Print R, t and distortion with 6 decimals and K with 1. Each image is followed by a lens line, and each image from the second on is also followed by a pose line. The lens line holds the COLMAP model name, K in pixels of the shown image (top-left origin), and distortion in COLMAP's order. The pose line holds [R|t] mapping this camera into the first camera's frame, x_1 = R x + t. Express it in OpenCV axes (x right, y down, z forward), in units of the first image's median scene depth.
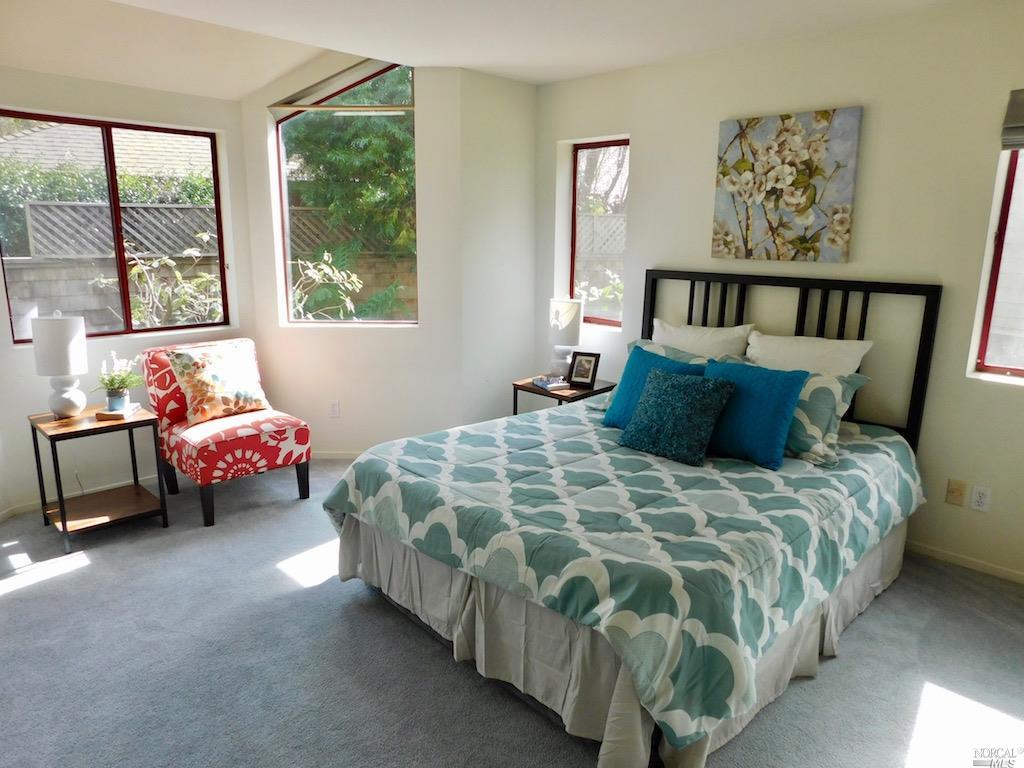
lens RADIAL K [[672.6, 0, 510.9], [0, 672.6, 385.8], [0, 0, 1]] dist [-0.079594, 0.062753]
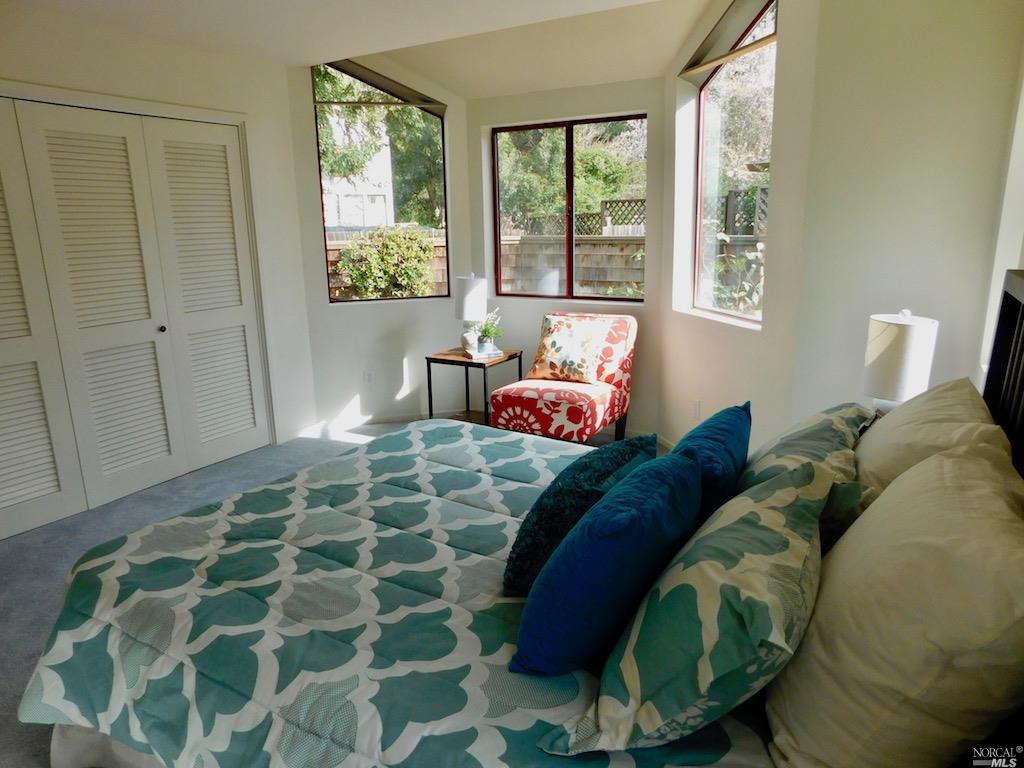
lens RADIAL K [[672.6, 0, 510.9], [0, 672.6, 385.8], [0, 0, 1]] dist [-0.079594, 0.062753]
pose [[0.255513, 0.213385, -0.942963, 0.724767], [-0.190664, 0.967306, 0.167230, -0.140414], [0.947819, 0.137060, 0.287844, 0.734786]]
